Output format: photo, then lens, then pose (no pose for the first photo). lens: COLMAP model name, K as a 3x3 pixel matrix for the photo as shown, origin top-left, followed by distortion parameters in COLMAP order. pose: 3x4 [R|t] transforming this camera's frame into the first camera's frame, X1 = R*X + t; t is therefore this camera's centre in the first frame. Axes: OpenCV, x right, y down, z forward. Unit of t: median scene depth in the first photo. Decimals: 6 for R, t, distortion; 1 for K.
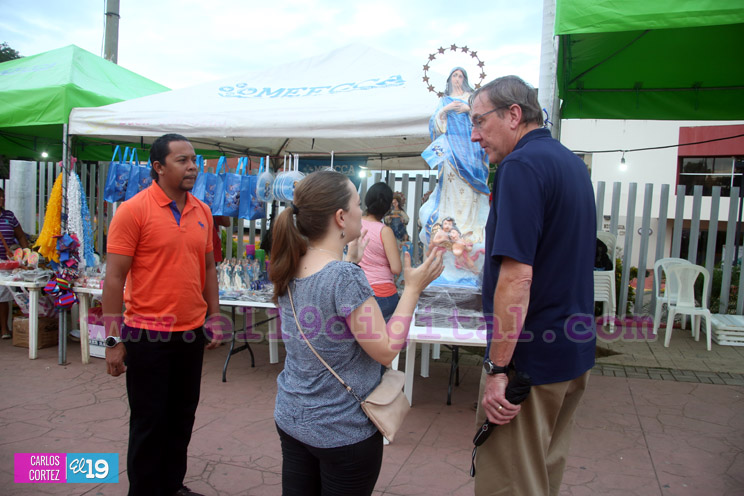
lens RADIAL K [[628.5, 0, 372.0], [0, 628.5, 248.0], [0, 0, 1]] dist [-0.144910, 0.145965]
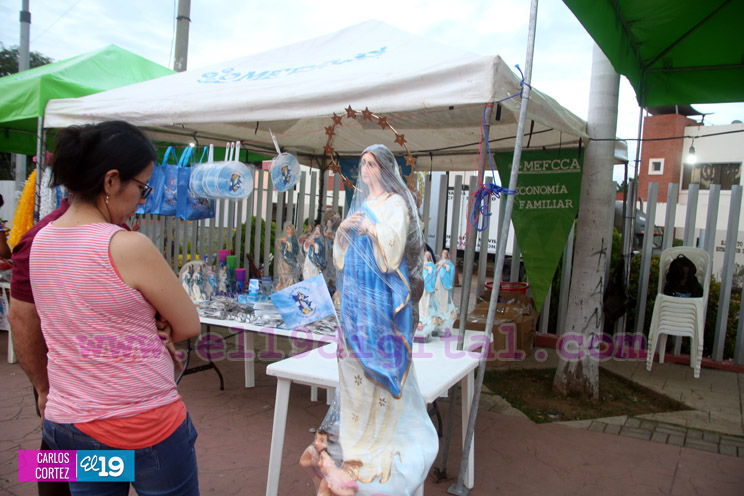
lens RADIAL K [[628.5, 0, 372.0], [0, 628.5, 248.0], [0, 0, 1]] dist [-0.144910, 0.145965]
pose [[0.970023, 0.022937, -0.241929, 0.227193], [-0.028709, 0.999380, -0.020360, 0.003810], [0.241312, 0.026695, 0.970080, 0.214116]]
